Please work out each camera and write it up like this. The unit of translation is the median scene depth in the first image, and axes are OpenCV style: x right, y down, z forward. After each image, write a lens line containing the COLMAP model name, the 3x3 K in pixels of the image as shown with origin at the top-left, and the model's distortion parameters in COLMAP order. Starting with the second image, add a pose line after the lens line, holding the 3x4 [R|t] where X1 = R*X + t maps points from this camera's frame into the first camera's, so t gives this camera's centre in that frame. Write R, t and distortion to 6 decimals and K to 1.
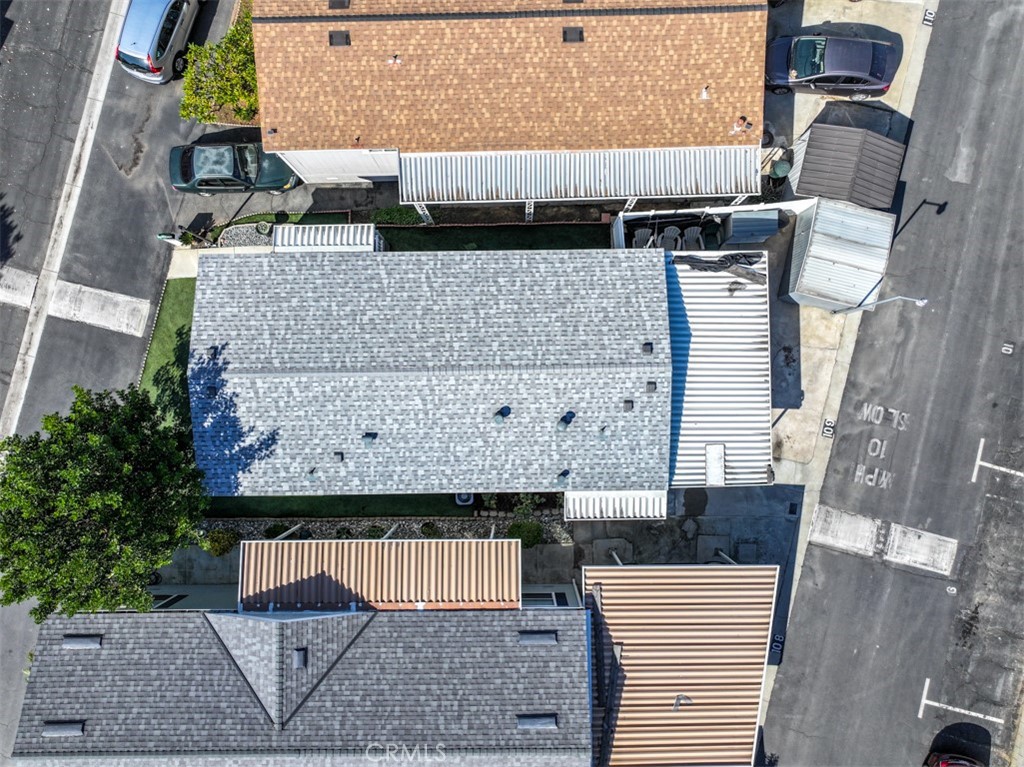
lens RADIAL K [[727.1, 0, 512.0], [0, 727.1, 383.5], [0, 0, 1]] dist [-0.004159, 0.024969]
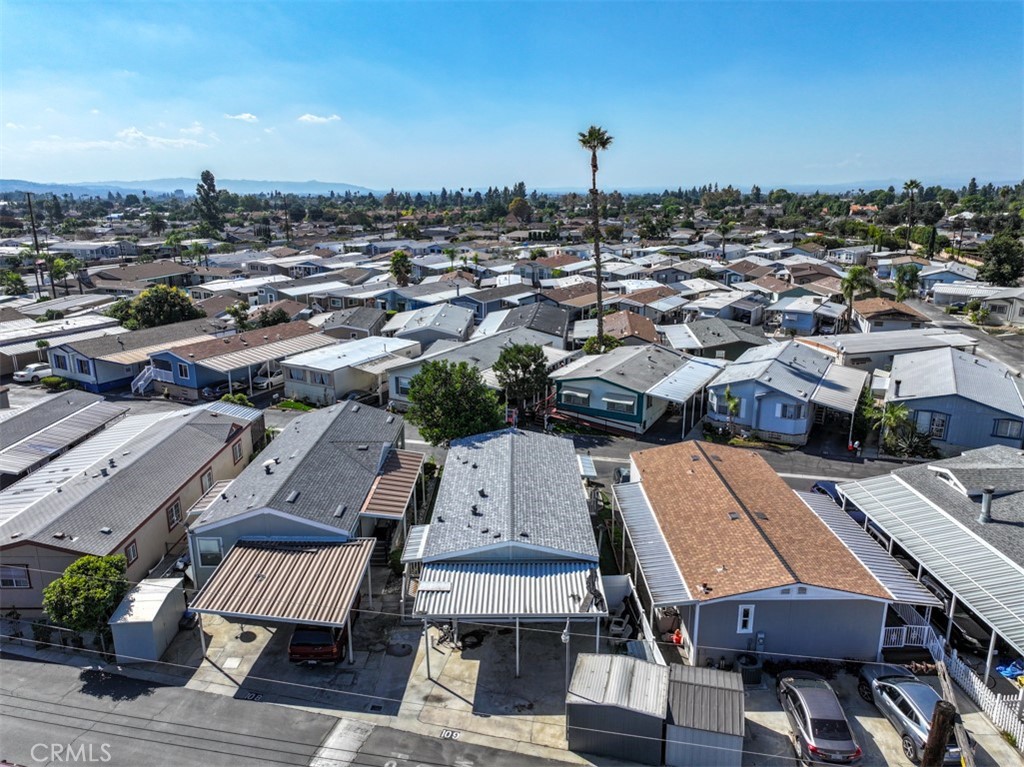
lens RADIAL K [[727.1, 0, 512.0], [0, 727.1, 383.5], [0, 0, 1]] dist [-0.004159, 0.024969]
pose [[-0.017785, 0.257653, -0.966074, 1.411914], [-0.999594, 0.016913, 0.022912, -0.058527], [0.022243, 0.966090, 0.257247, 0.327022]]
